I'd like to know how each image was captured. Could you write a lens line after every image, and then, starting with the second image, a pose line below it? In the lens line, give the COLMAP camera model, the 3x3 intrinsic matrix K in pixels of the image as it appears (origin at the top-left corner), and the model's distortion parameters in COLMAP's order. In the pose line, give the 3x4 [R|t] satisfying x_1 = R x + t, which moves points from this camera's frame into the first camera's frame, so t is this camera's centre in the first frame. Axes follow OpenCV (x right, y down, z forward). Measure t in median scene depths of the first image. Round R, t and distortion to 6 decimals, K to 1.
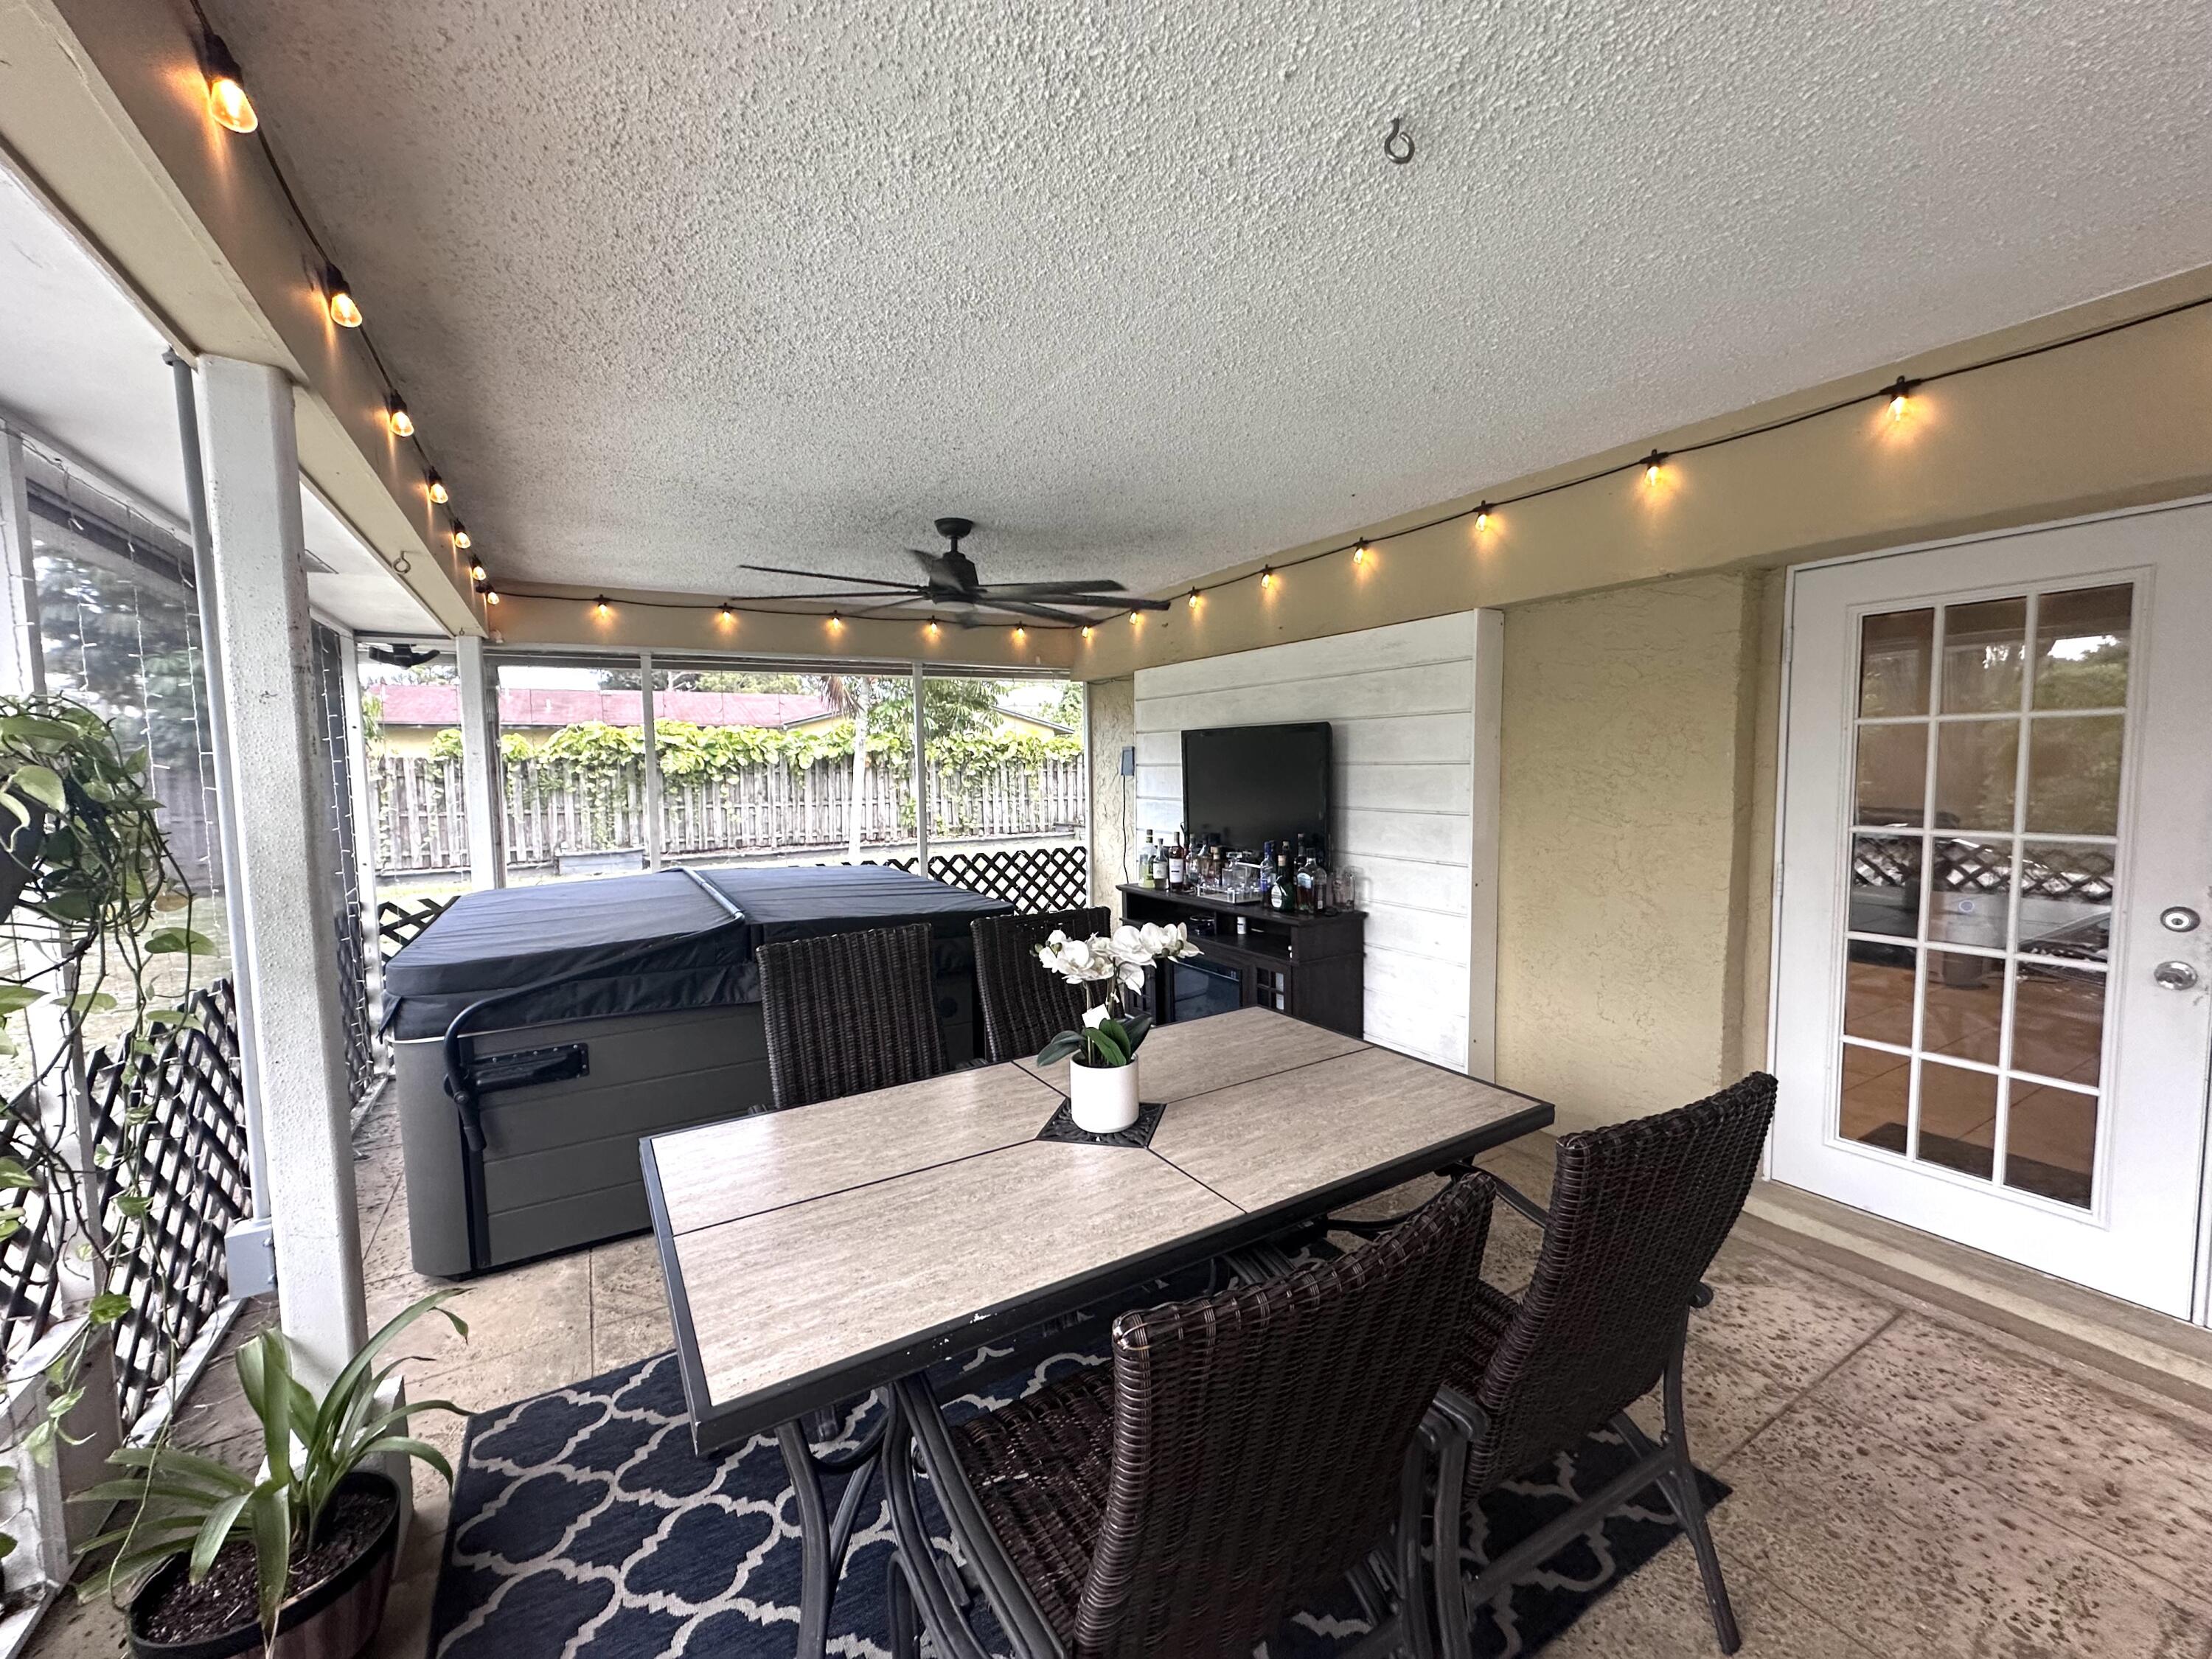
lens RADIAL K [[883.7, 0, 1105.2], [0, 883.7, 831.3], [0, 0, 1]] dist [0.002057, -0.000415]
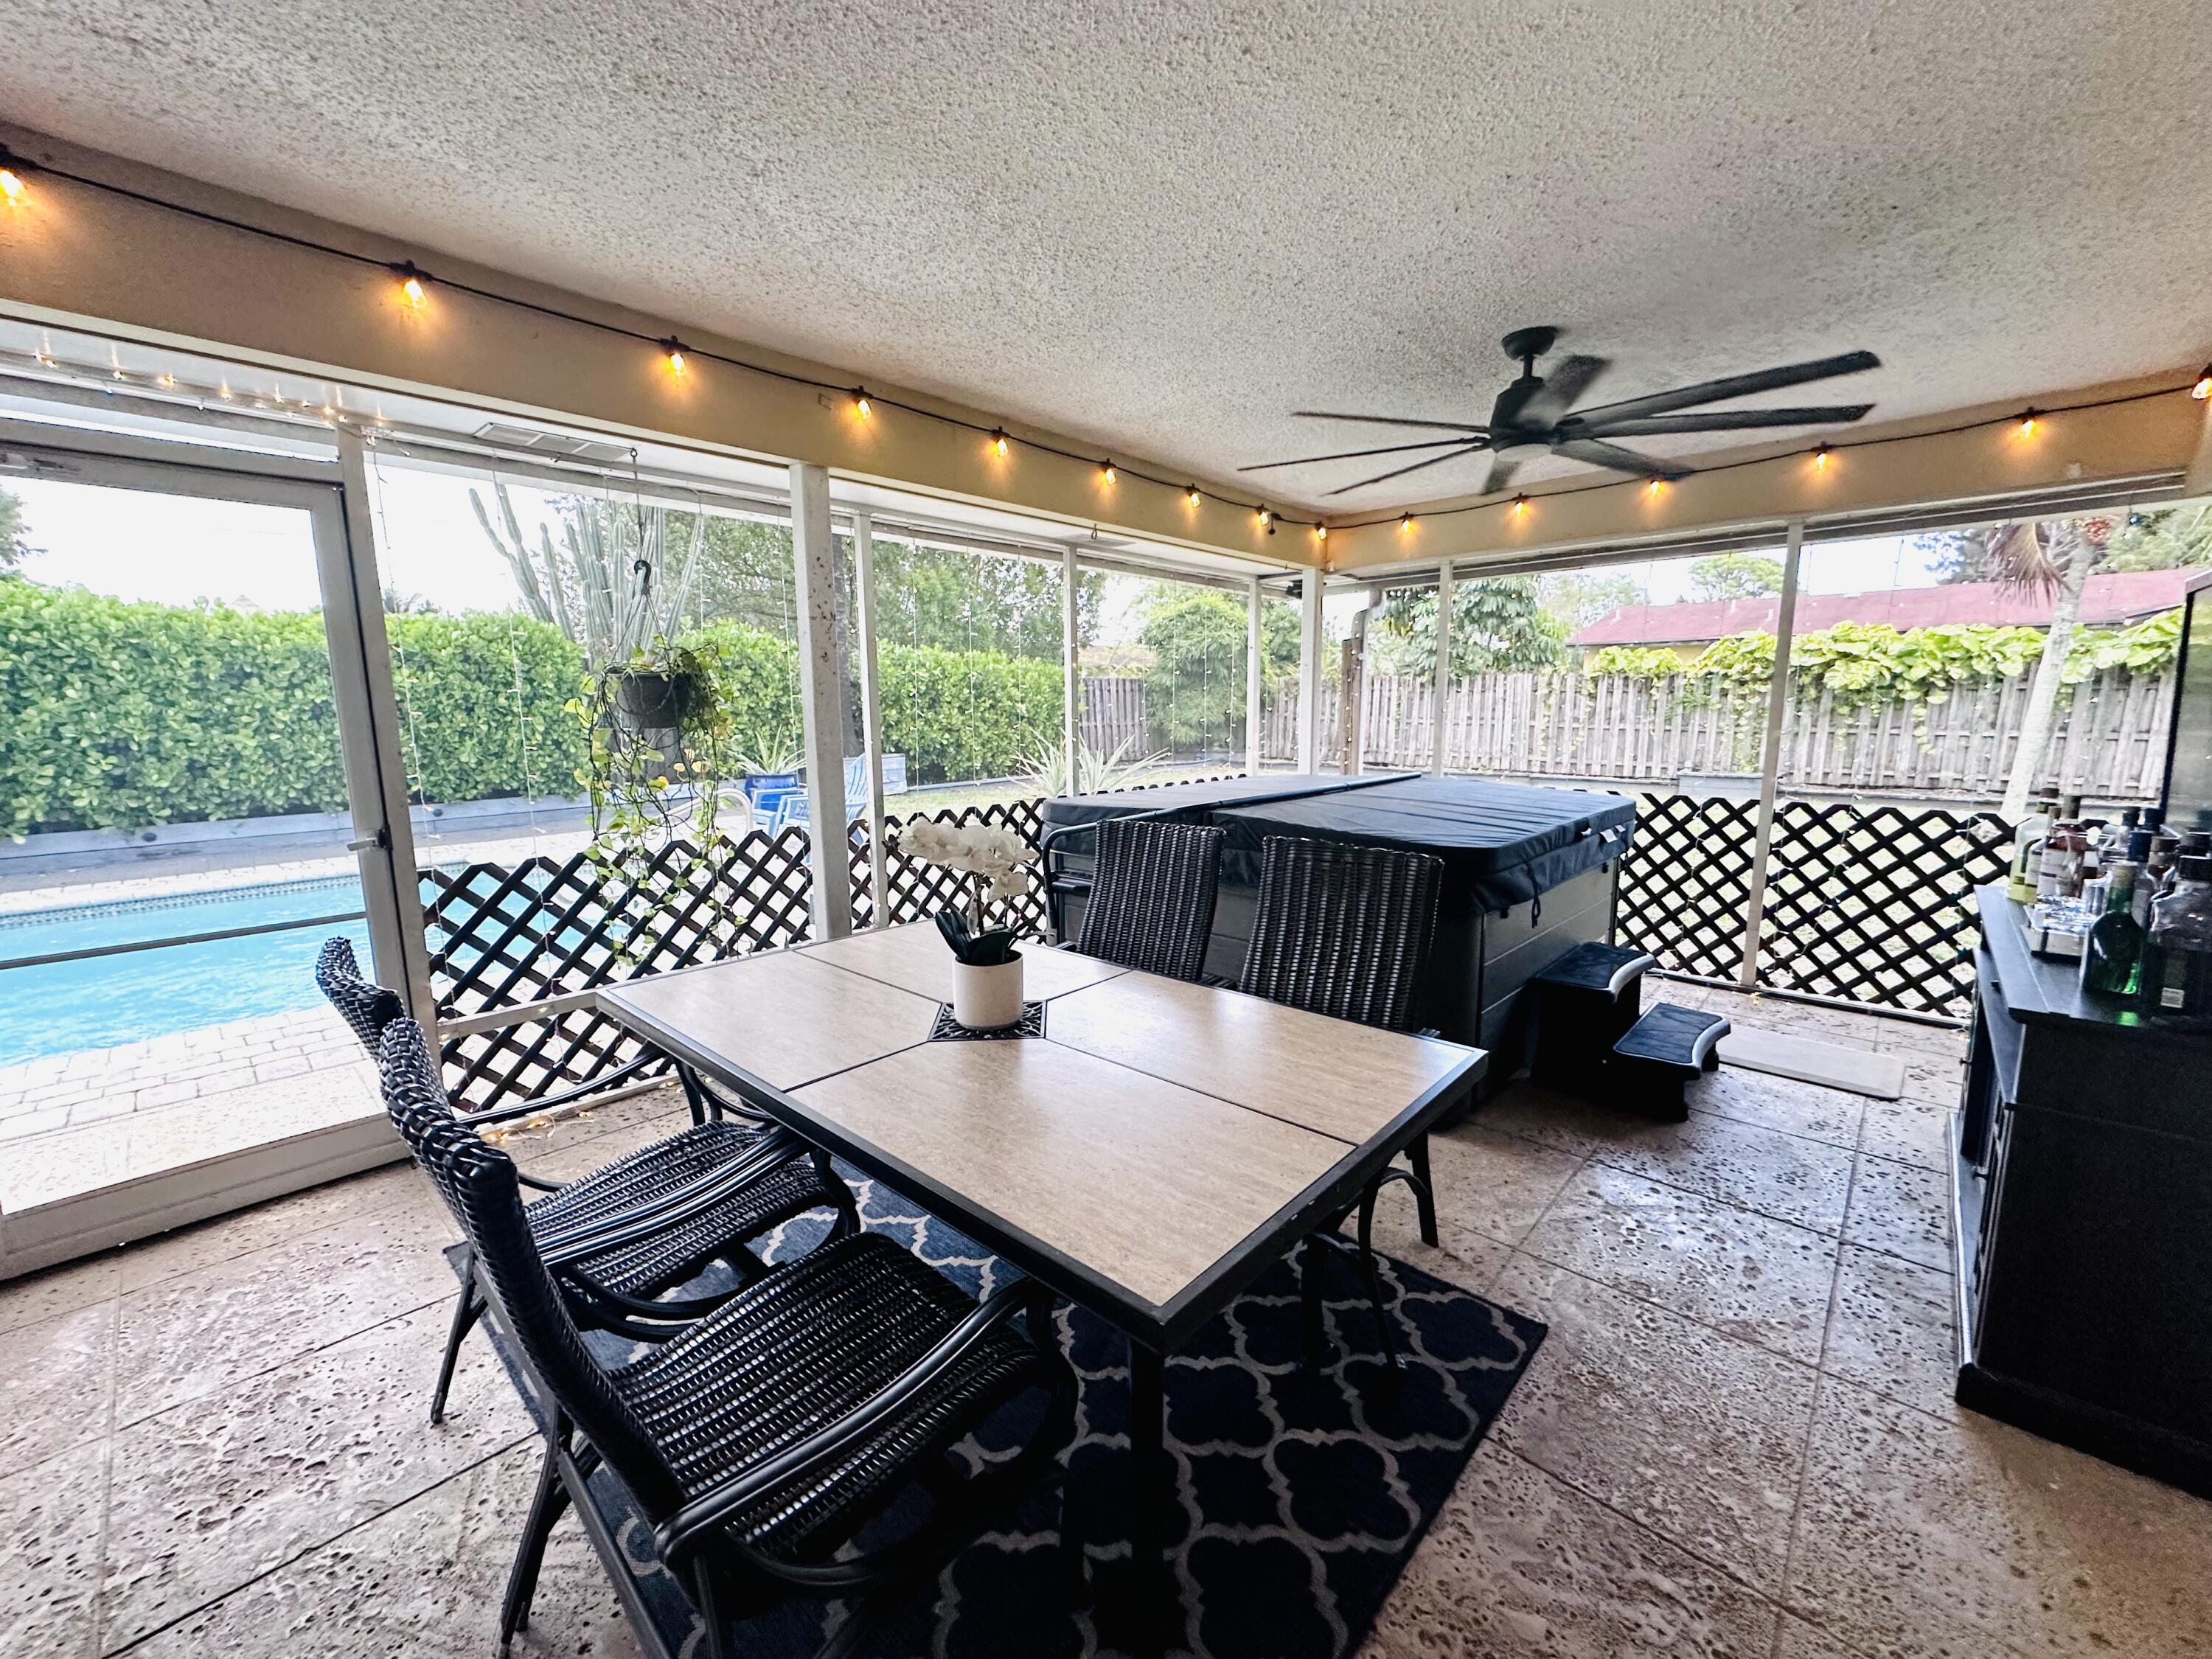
lens RADIAL K [[883.7, 0, 1105.2], [0, 883.7, 831.3], [0, 0, 1]] dist [0.002057, -0.000415]
pose [[0.284111, 0.154514, -0.946259, 0.120315], [-0.068680, 0.987674, 0.140655, -0.003360], [0.956328, 0.025028, 0.291221, 0.107424]]
